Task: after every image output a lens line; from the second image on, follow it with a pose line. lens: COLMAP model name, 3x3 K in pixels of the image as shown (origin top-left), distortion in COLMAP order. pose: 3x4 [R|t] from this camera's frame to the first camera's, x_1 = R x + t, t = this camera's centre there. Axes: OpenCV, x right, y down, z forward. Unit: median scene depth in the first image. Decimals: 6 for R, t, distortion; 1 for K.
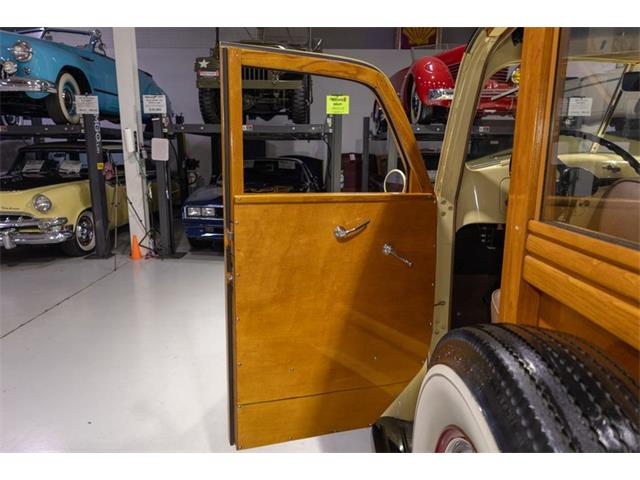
lens RADIAL K [[439.7, 0, 320.0], [0, 439.7, 240.0], [0, 0, 1]] dist [-0.005392, -0.003881]
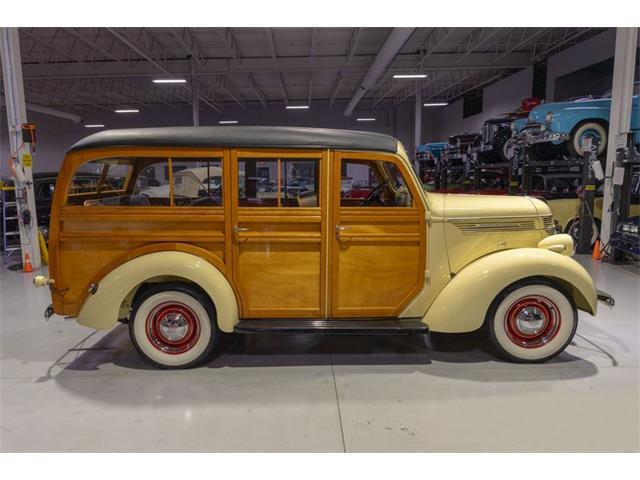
lens RADIAL K [[445.1, 0, 301.8], [0, 445.1, 238.1], [0, 0, 1]] dist [0.040521, -0.042686]
pose [[-0.015238, 0.139967, -0.990039, 0.959014], [-0.181964, 0.973231, 0.140391, -0.047290], [0.983187, 0.182291, 0.010638, 0.120969]]
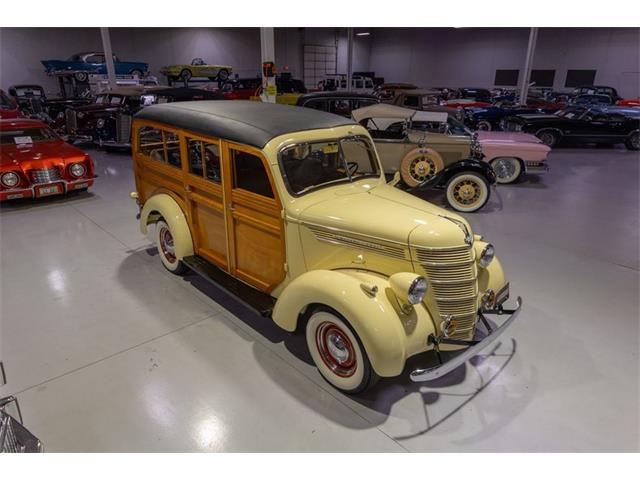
lens RADIAL K [[440.5, 0, 320.0], [0, 440.5, 240.0], [0, 0, 1]] dist [0.006249, -0.002517]
pose [[-0.746001, 0.238392, -0.621814, 0.687878], [-0.133127, 0.861499, 0.489997, -0.317013], [0.652503, 0.448318, -0.610942, 0.755108]]
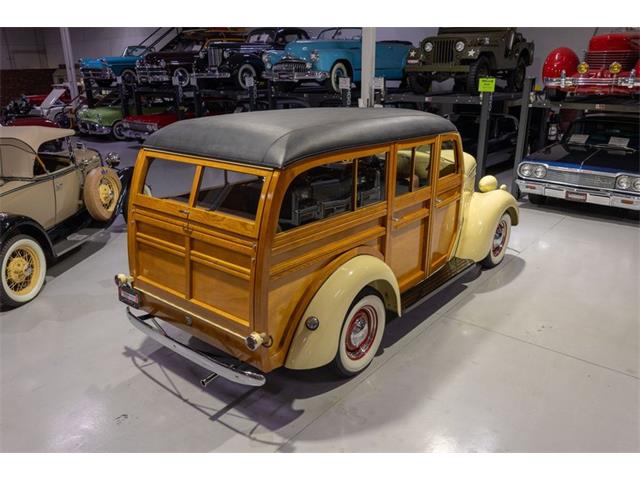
lens RADIAL K [[505.0, 0, 320.0], [0, 505.0, 240.0], [0, 0, 1]] dist [-0.003478, -0.009510]
pose [[0.764796, 0.200668, -0.612225, 0.706278], [-0.116824, 0.977699, 0.174520, -0.041884], [0.633593, -0.061950, 0.771183, -0.601667]]
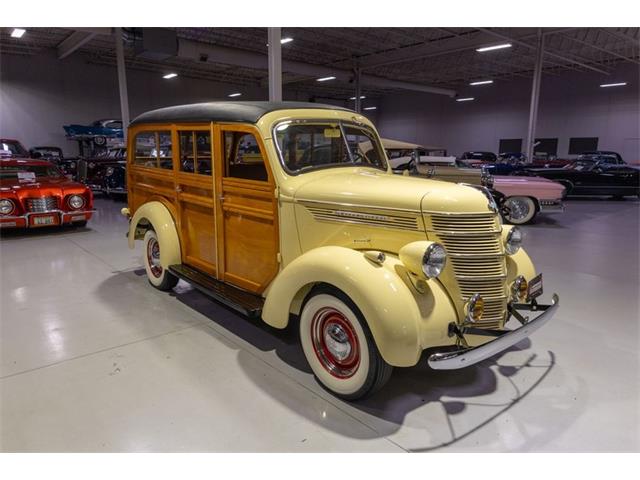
lens RADIAL K [[439.2, 0, 320.0], [0, 439.2, 240.0], [0, 0, 1]] dist [0.005915, -0.003925]
pose [[-0.760600, 0.127735, -0.636530, 0.642388], [-0.132313, 0.929377, 0.344604, -0.170242], [0.635595, 0.346327, -0.689983, 0.755204]]
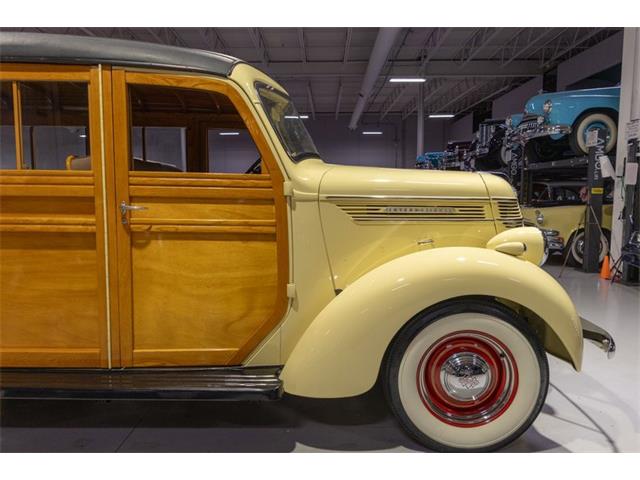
lens RADIAL K [[447.4, 0, 320.0], [0, 447.4, 240.0], [0, 0, 1]] dist [0.002521, -0.000048]
pose [[-0.021727, 0.097411, -0.995007, 0.684266], [-0.193390, 0.976035, 0.099777, -0.021998], [0.980881, 0.194592, -0.002368, 0.336832]]
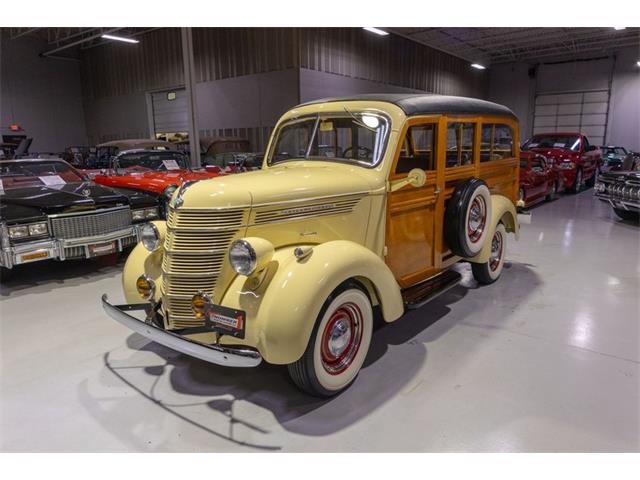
lens RADIAL K [[447.4, 0, 320.0], [0, 447.4, 240.0], [0, 0, 1]] dist [0.002521, -0.000048]
pose [[-0.773154, -0.123193, 0.622138, -0.225030], [0.136325, 0.925743, 0.352726, -0.174093], [-0.619394, 0.357525, -0.698948, 0.784961]]
